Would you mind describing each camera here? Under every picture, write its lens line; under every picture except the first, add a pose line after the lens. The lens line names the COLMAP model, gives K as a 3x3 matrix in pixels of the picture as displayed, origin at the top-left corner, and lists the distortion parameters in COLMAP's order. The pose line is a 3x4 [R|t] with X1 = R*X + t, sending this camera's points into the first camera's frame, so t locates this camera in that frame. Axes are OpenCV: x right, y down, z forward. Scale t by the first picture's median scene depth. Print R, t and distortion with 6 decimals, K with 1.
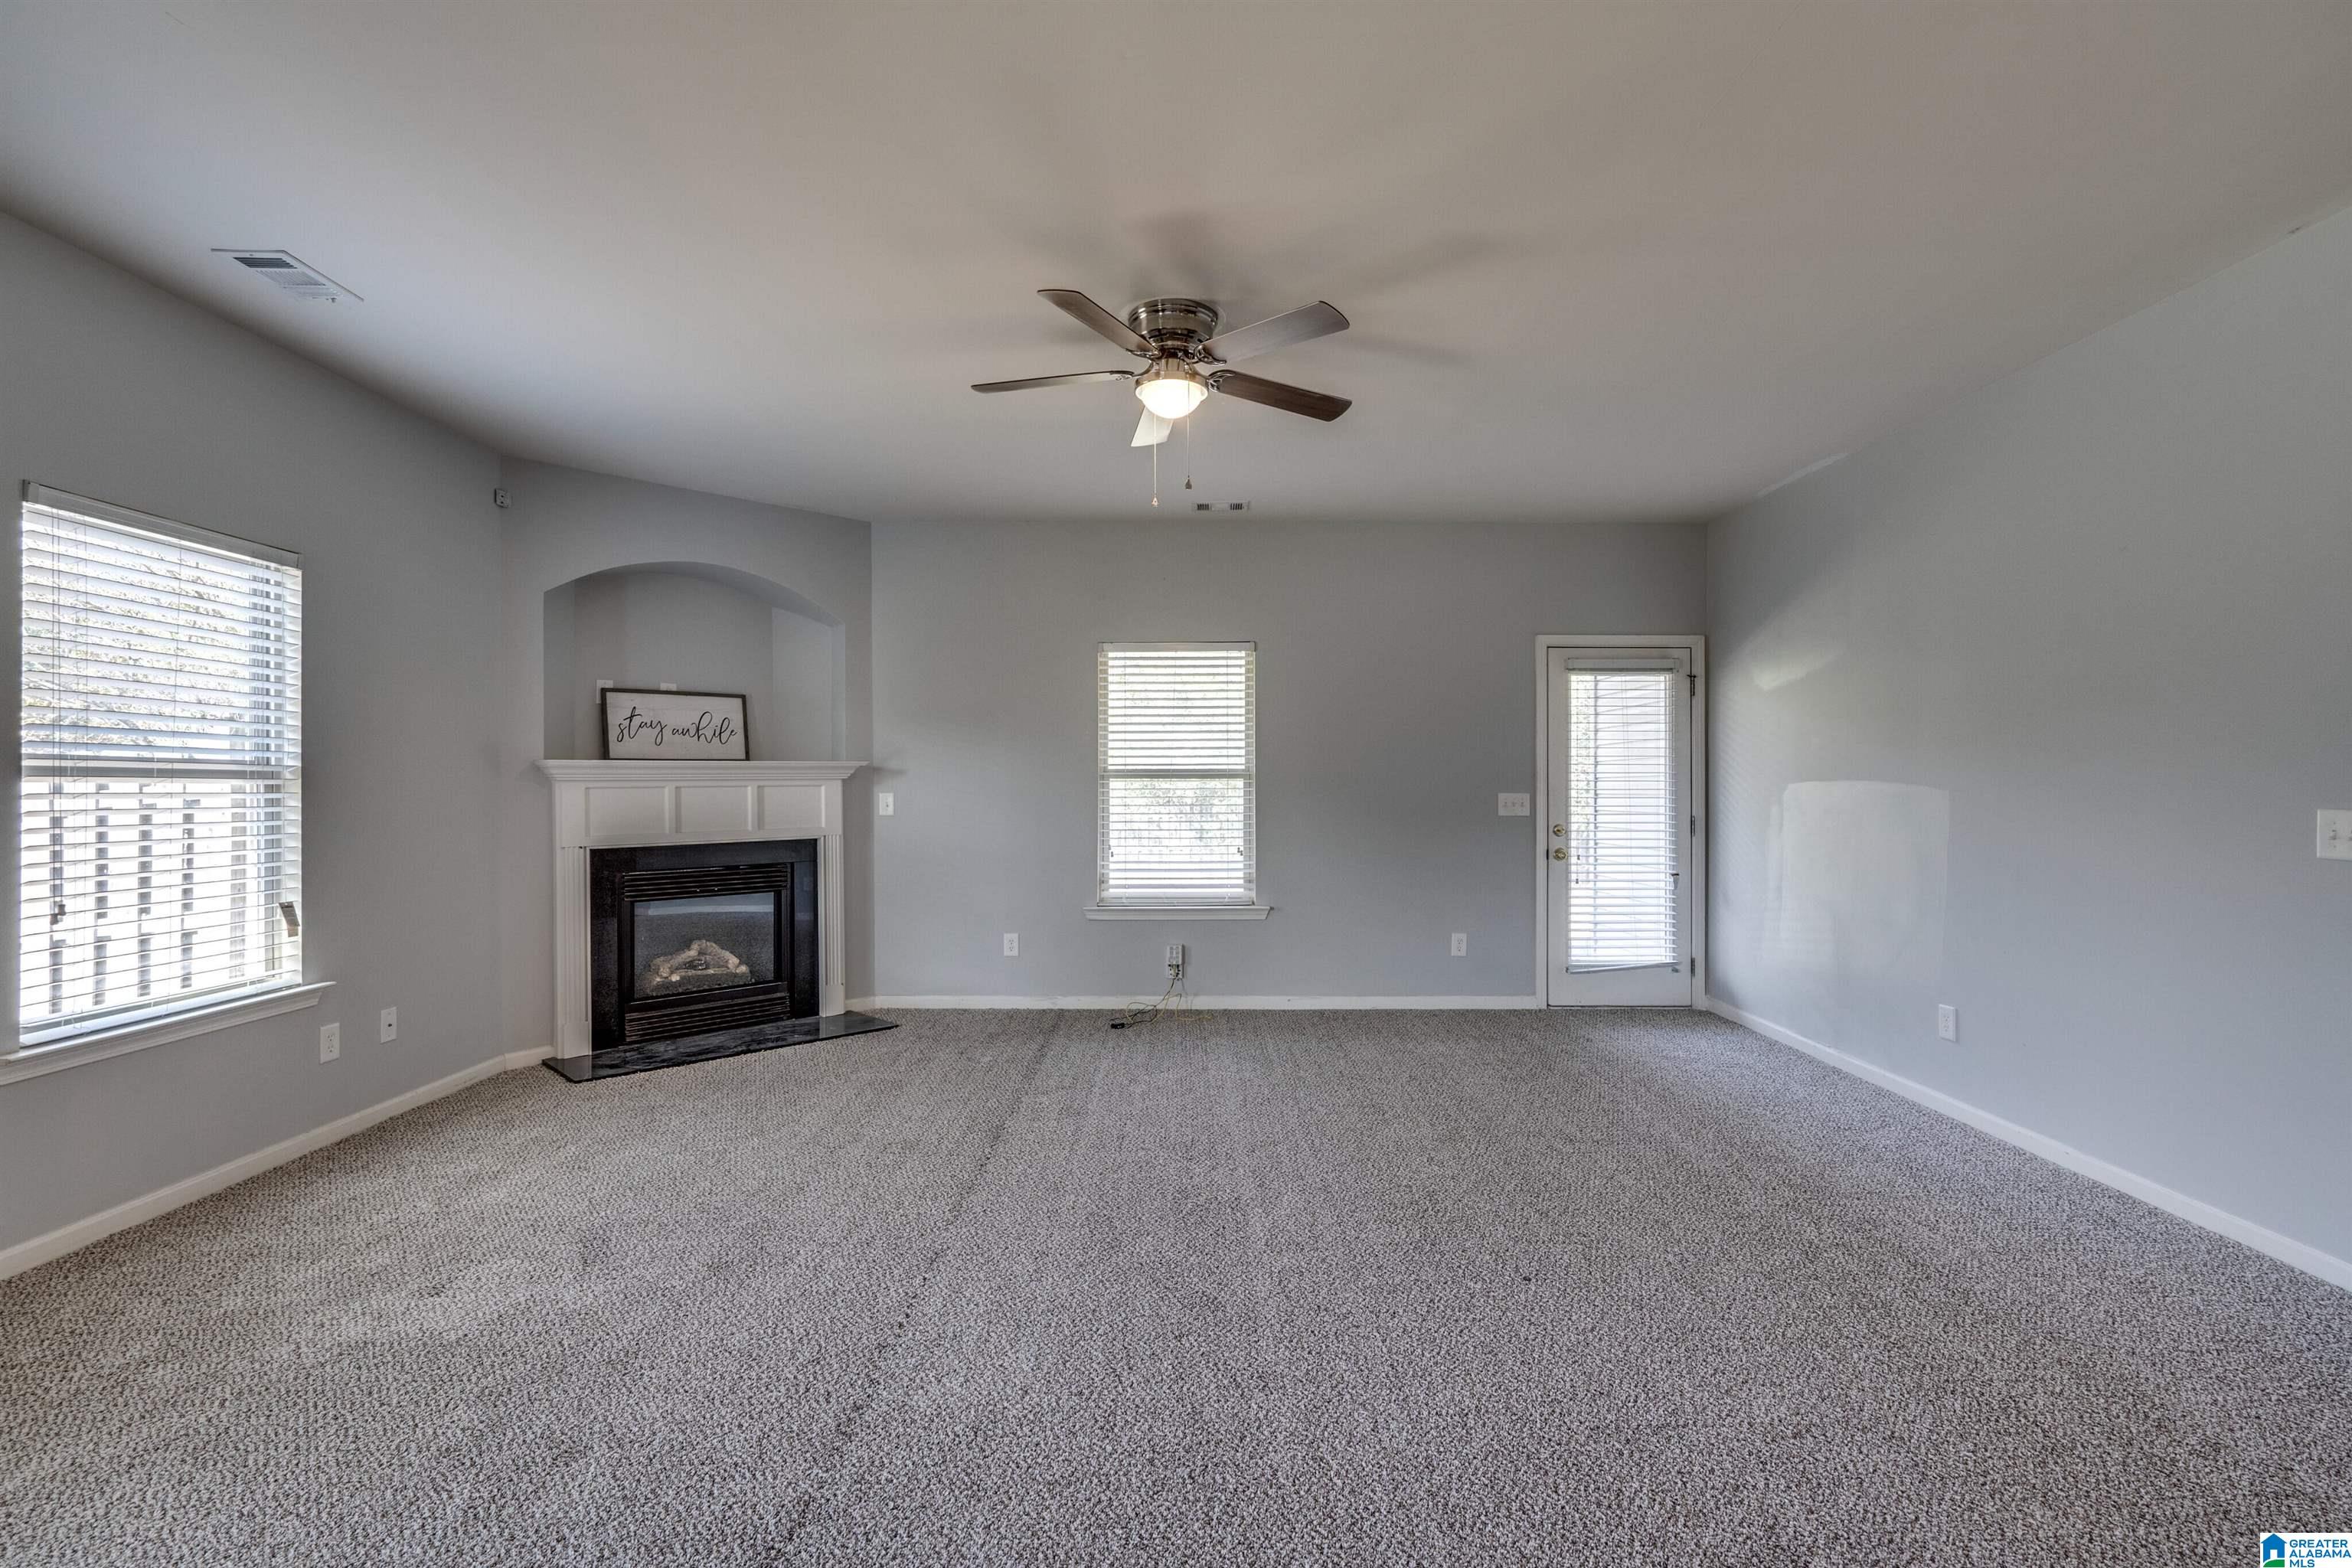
lens RADIAL K [[1068.5, 0, 1171.9], [0, 1068.5, 782.3], [0, 0, 1]] dist [-0.002072, 0.000085]
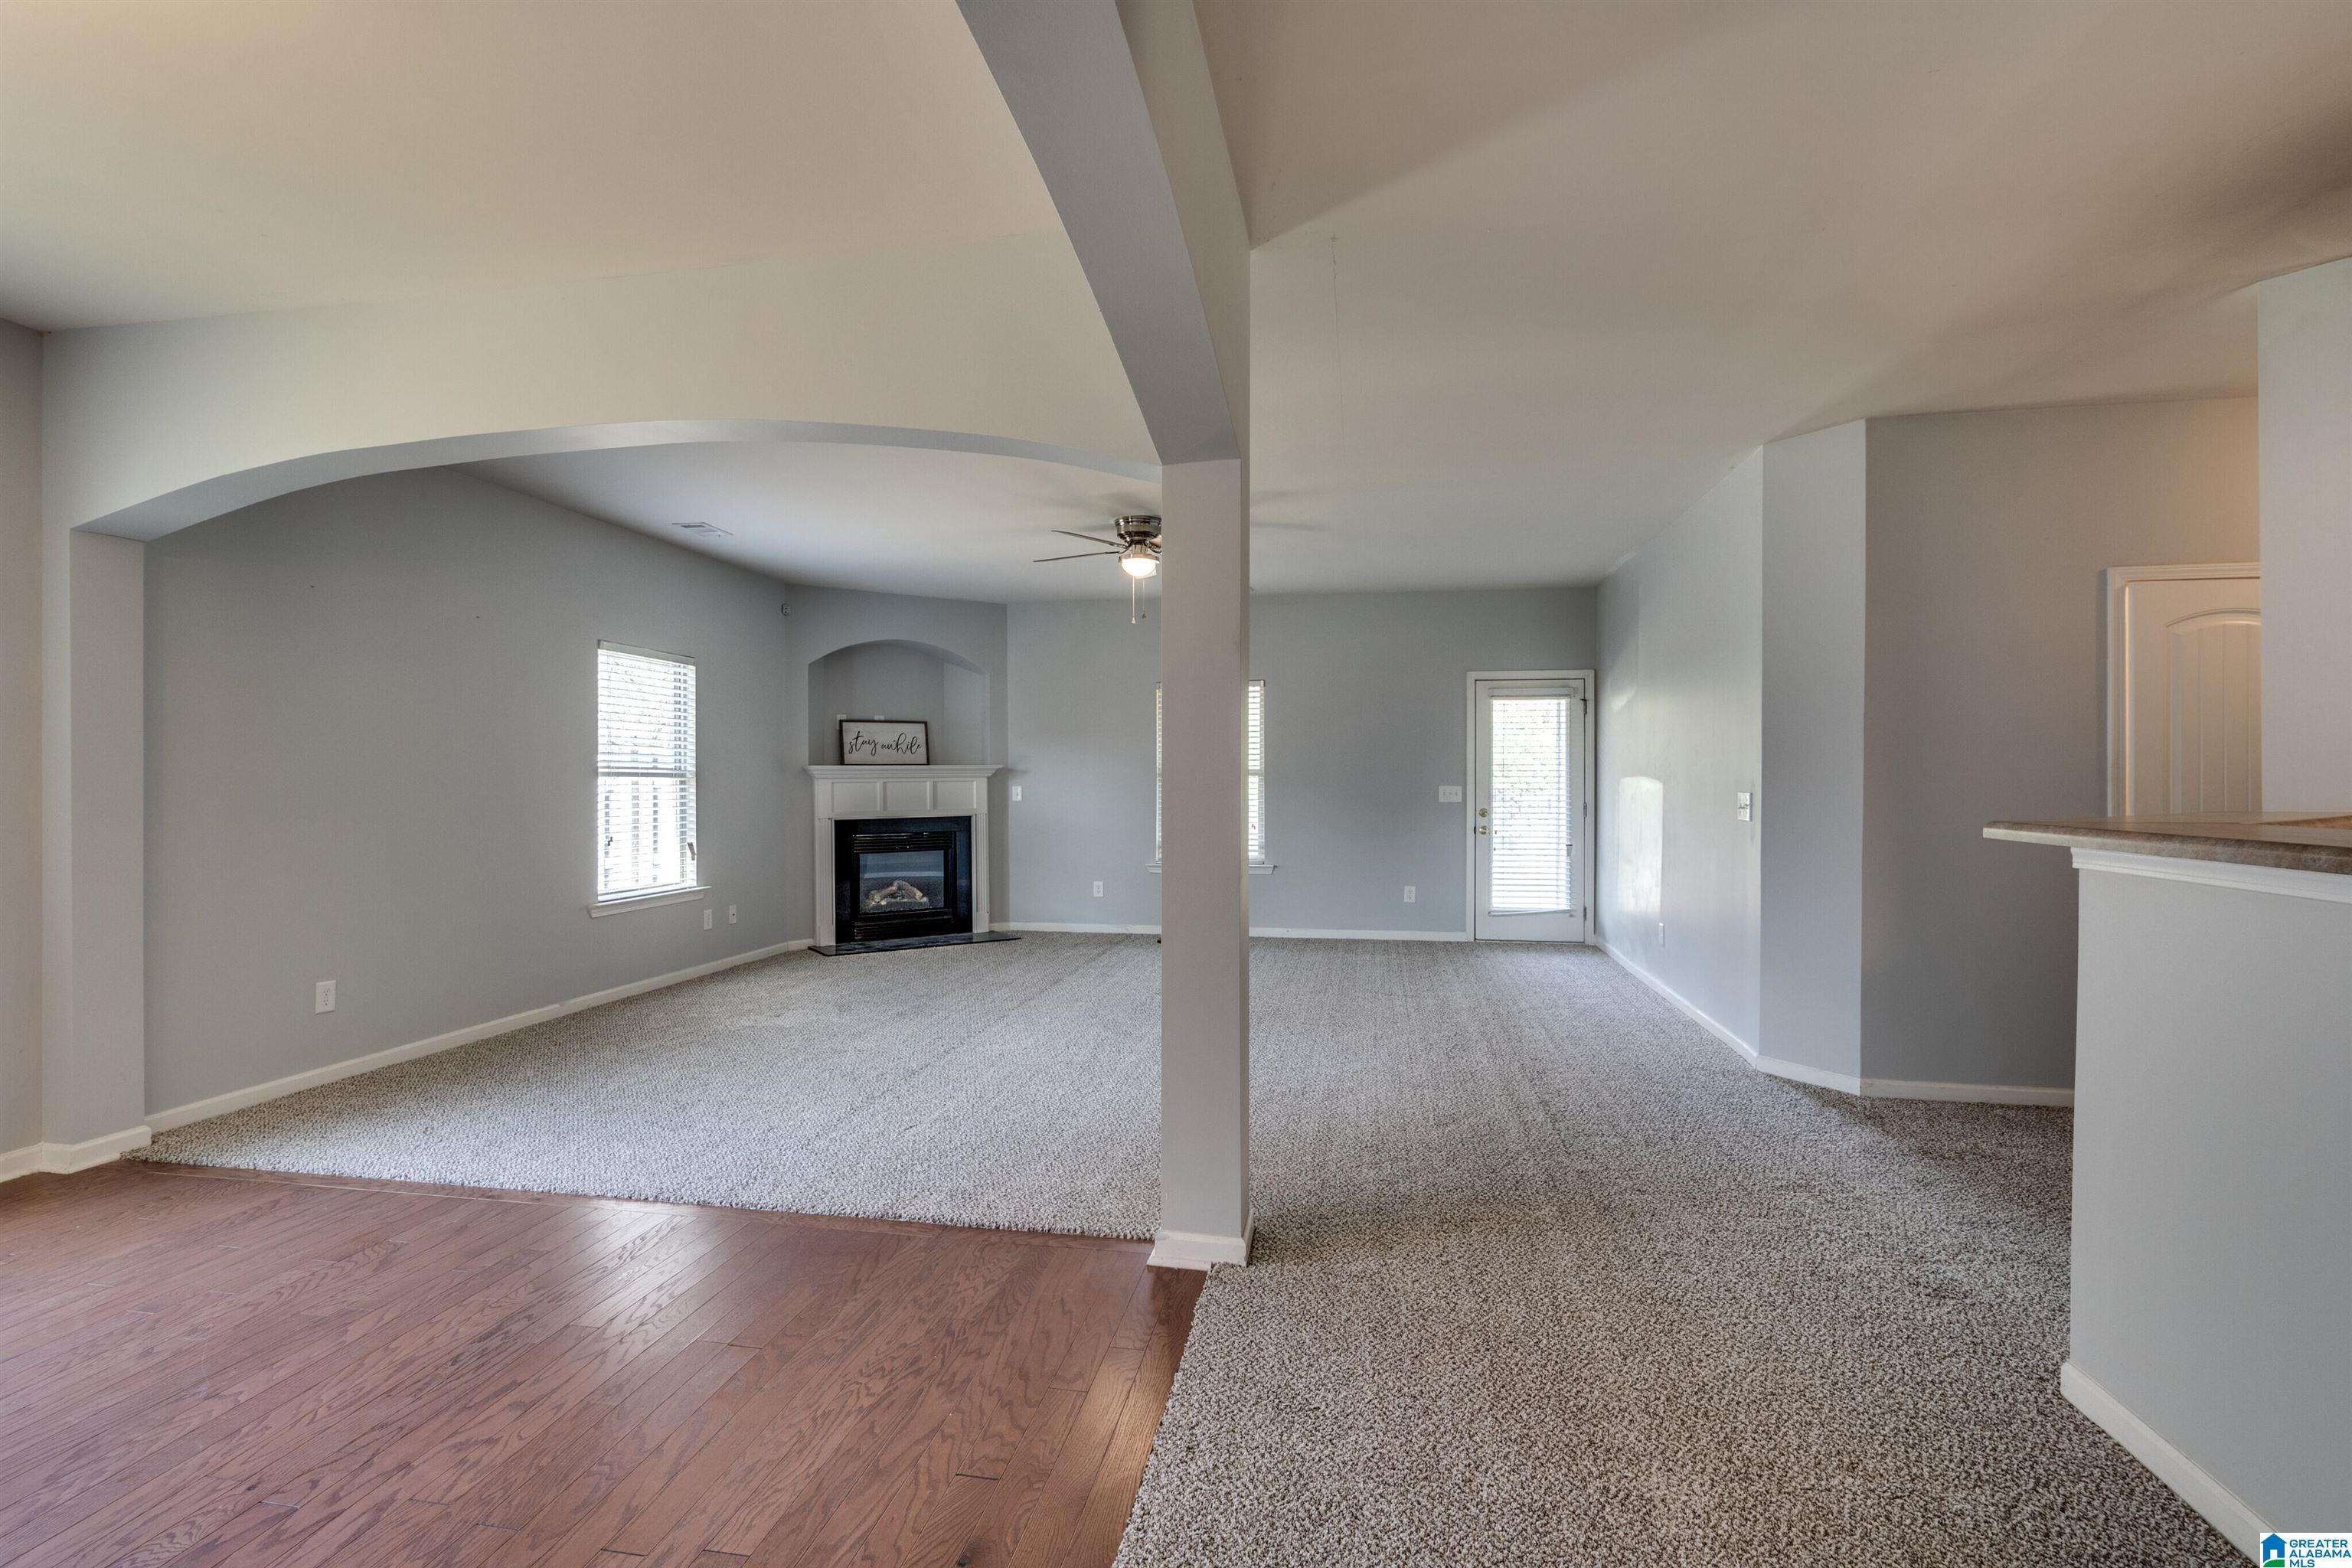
lens RADIAL K [[1068.5, 0, 1171.9], [0, 1068.5, 782.3], [0, 0, 1]] dist [-0.002072, 0.000085]
pose [[0.984758, -0.000944, -0.173930, 0.228900], [0.001570, 0.999993, 0.003463, 0.000145], [0.173926, -0.003683, 0.984752, -0.479599]]
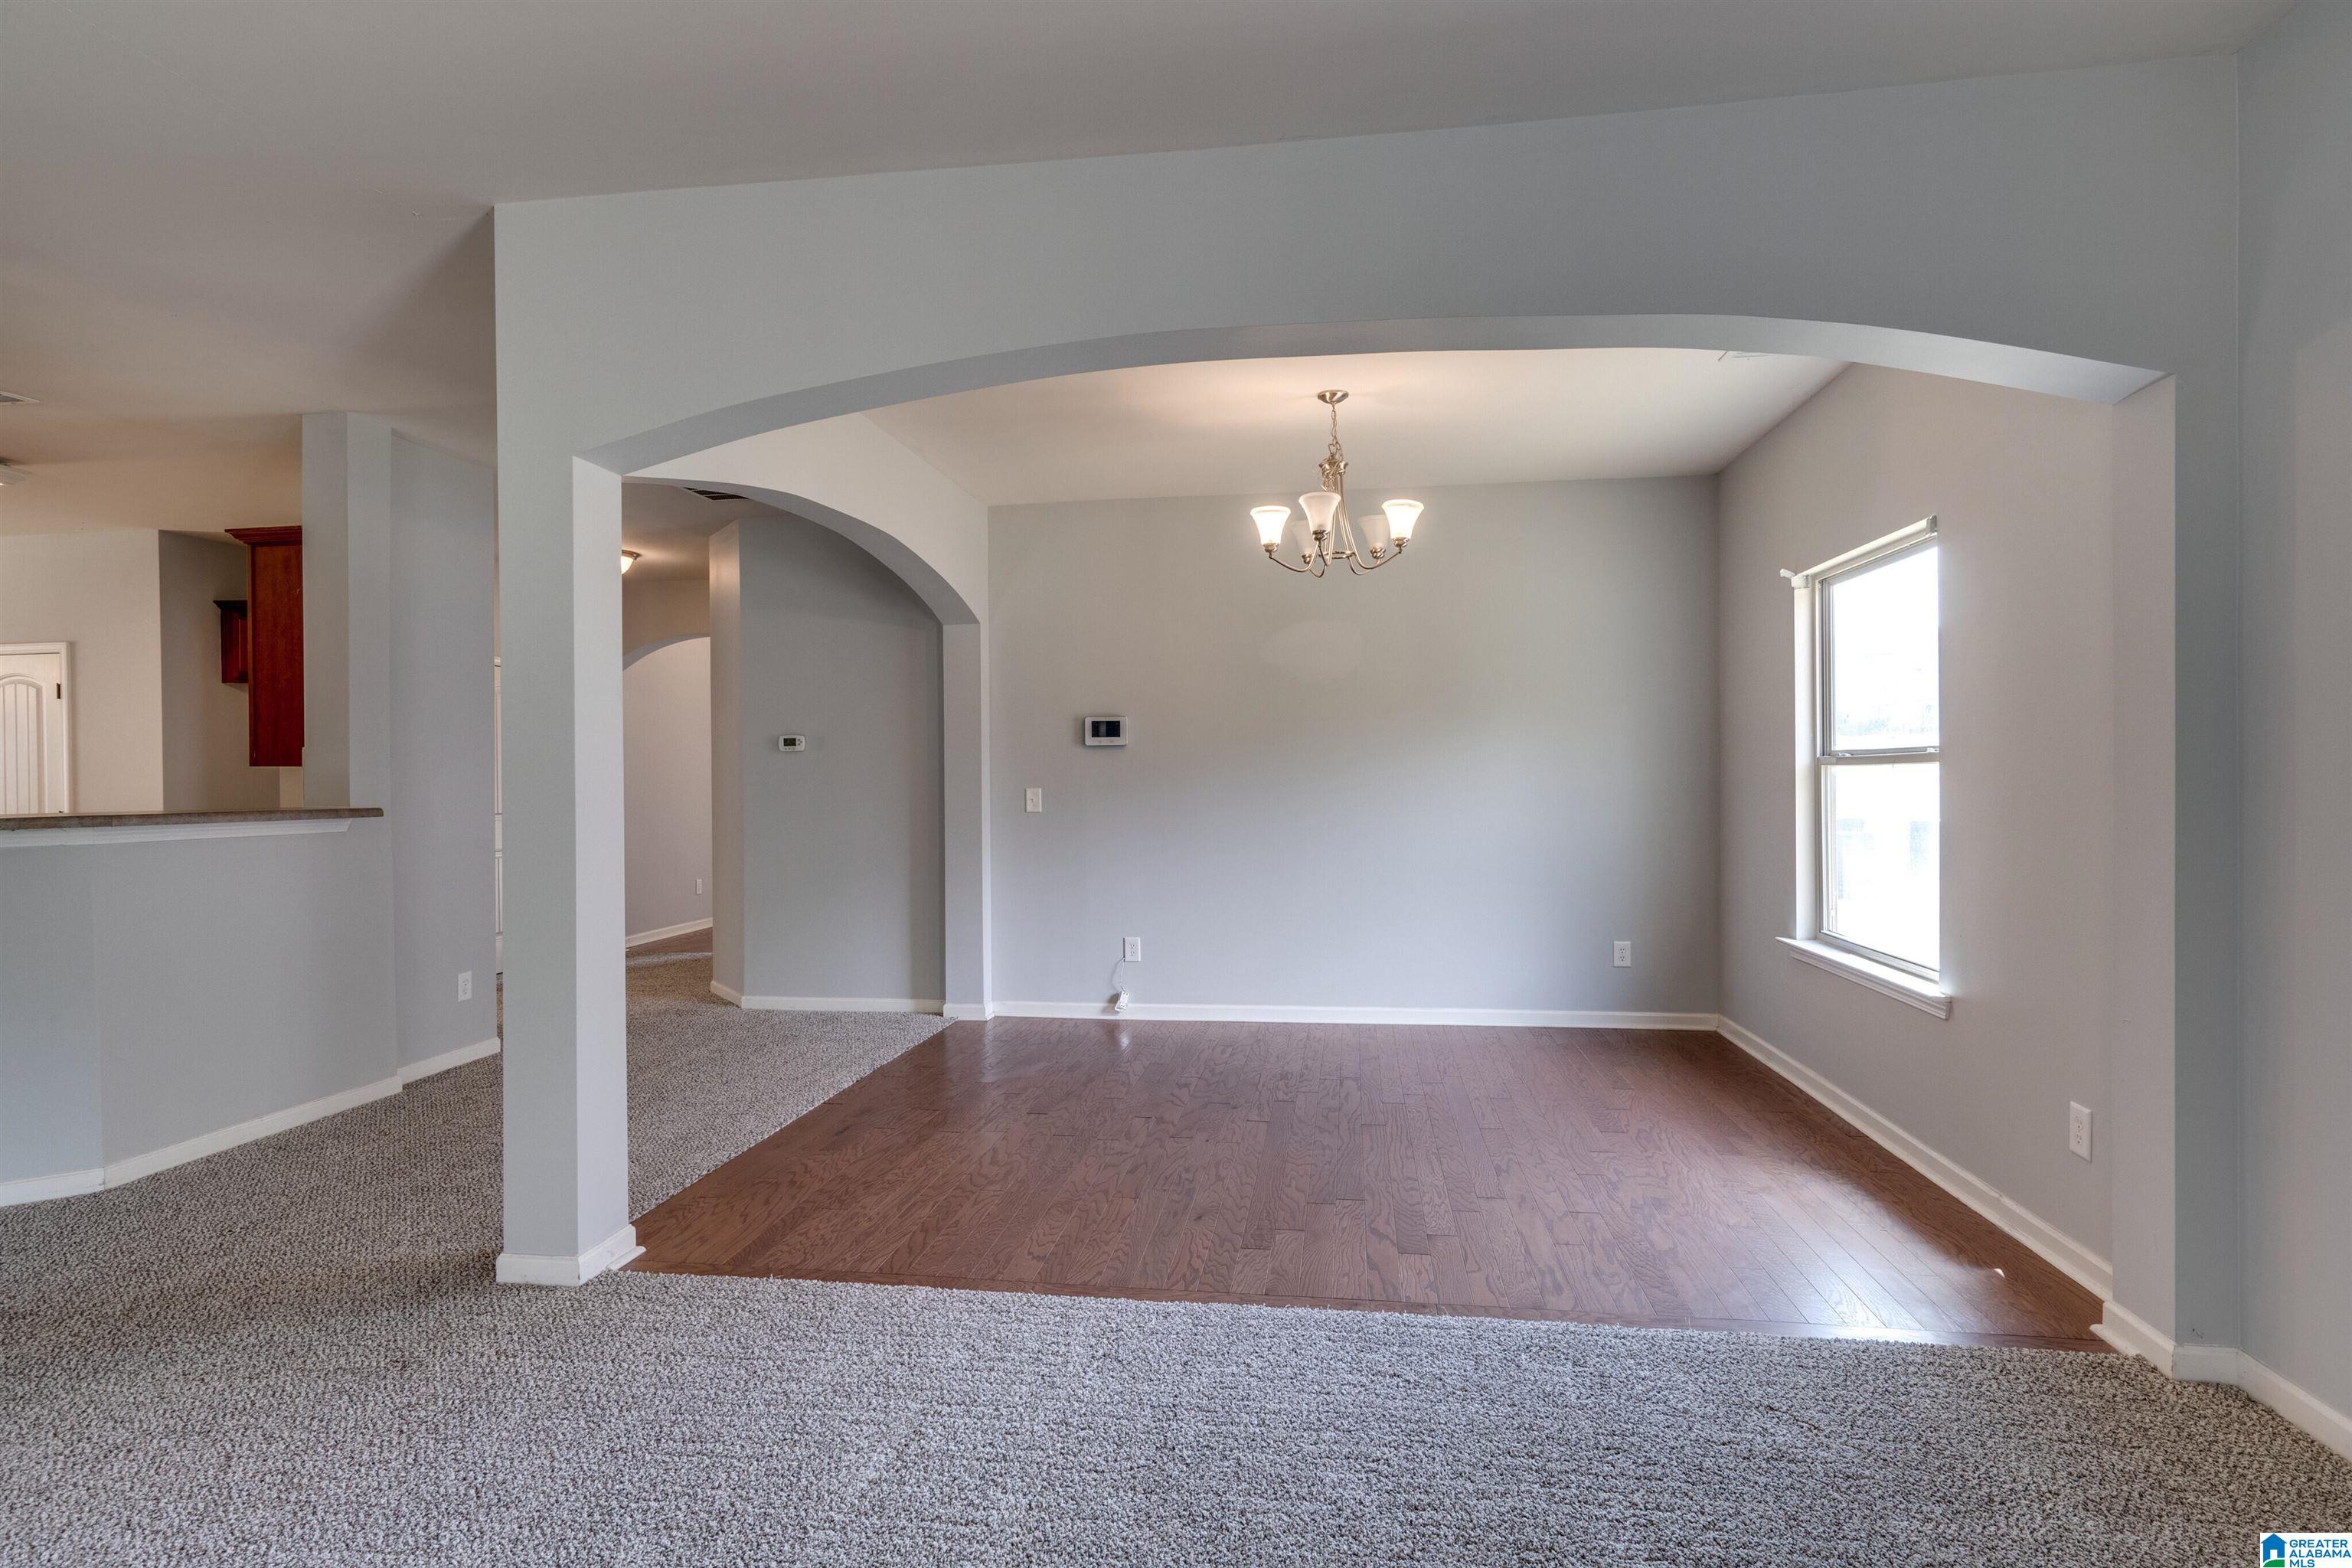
lens RADIAL K [[1220.0, 0, 1176.0], [0, 1220.0, 784.0], [0, 0, 1]] dist [0.000429, 0.000545]
pose [[-0.990512, 0.006537, 0.137271, -0.220489], [0.006819, 0.999975, 0.001584, 0.002135], [-0.137257, 0.002505, -0.990532, 0.592196]]
